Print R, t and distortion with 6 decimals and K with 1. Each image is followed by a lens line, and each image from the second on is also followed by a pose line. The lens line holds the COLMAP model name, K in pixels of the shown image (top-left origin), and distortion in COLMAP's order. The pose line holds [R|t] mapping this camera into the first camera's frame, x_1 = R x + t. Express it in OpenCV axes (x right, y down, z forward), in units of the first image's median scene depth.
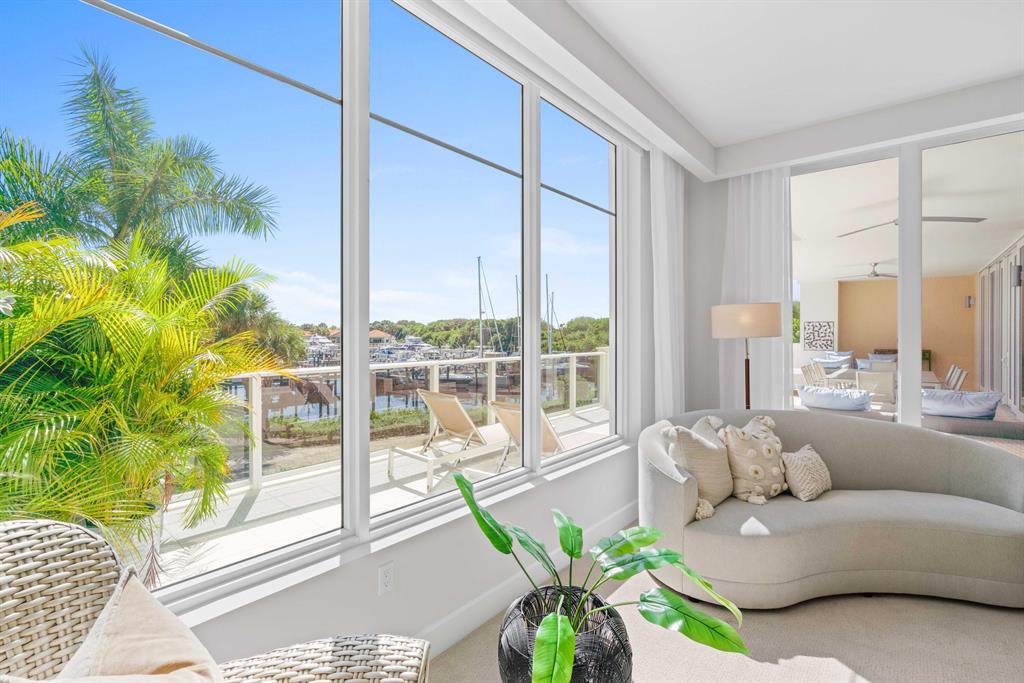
lens RADIAL K [[474.0, 0, 513.7], [0, 474.0, 337.8], [0, 0, 1]] dist [0.000978, -0.000132]
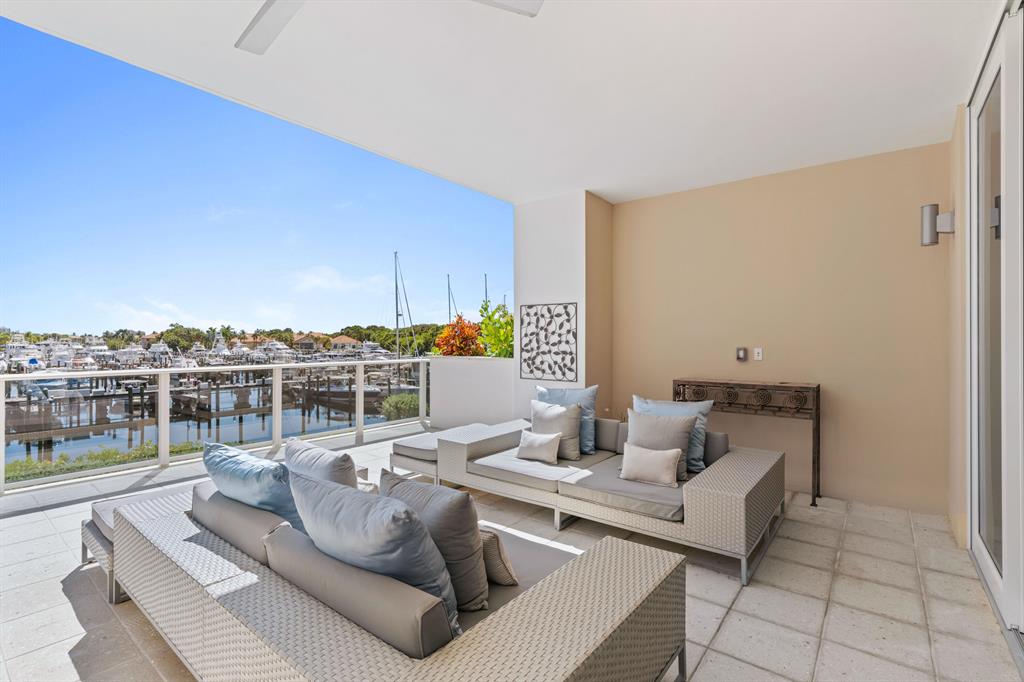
lens RADIAL K [[474.0, 0, 511.4], [0, 474.0, 340.3], [0, 0, 1]] dist [0.000978, -0.000132]
pose [[0.999389, -0.002440, 0.034874, 0.115530], [0.002659, 0.999977, -0.006253, -0.000555], [-0.034857, 0.006342, 0.999372, 0.120182]]
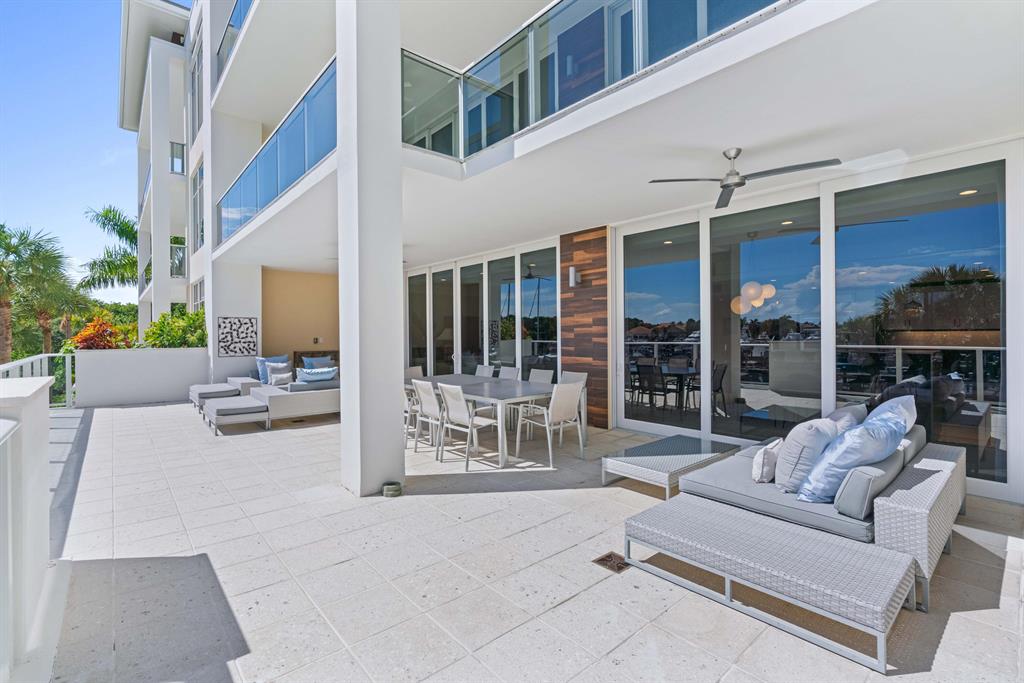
lens RADIAL K [[462.7, 0, 512.9], [0, 462.7, 334.0], [0, 0, 1]] dist [-0.001546, -0.000112]
pose [[0.154657, -0.007623, 0.987939, -0.000390], [0.013235, 0.999896, 0.005644, -0.001297], [-0.987880, 0.012203, 0.154742, 0.089473]]
